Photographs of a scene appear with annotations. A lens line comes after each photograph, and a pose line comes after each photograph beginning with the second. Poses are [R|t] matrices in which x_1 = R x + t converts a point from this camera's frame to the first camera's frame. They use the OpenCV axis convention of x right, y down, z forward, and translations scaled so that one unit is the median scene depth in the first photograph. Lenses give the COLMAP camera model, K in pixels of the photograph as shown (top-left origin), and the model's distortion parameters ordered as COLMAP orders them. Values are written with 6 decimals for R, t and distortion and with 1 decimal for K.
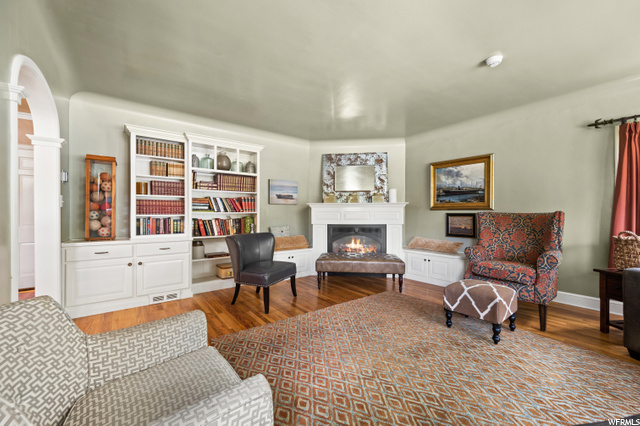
lens RADIAL K [[253.0, 0, 320.3], [0, 253.0, 212.0], [0, 0, 1]] dist [-0.004079, 0.000494]
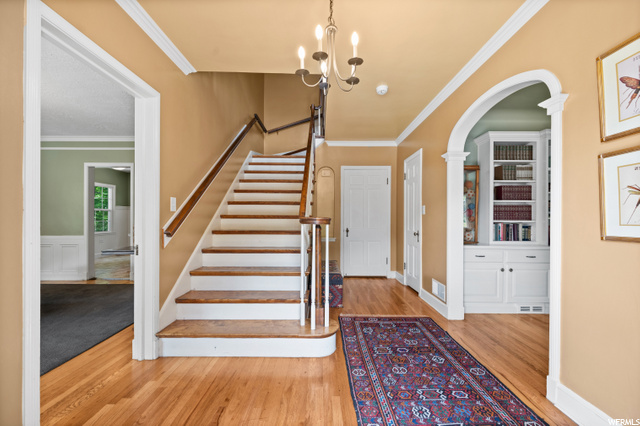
lens RADIAL K [[253.0, 0, 321.6], [0, 253.0, 216.6], [0, 0, 1]] dist [-0.004079, 0.000494]
pose [[0.774639, -0.001422, -0.632402, -0.606234], [-0.002092, 0.999986, -0.004811, 0.002201], [0.632400, 0.005049, 0.774625, -0.210773]]
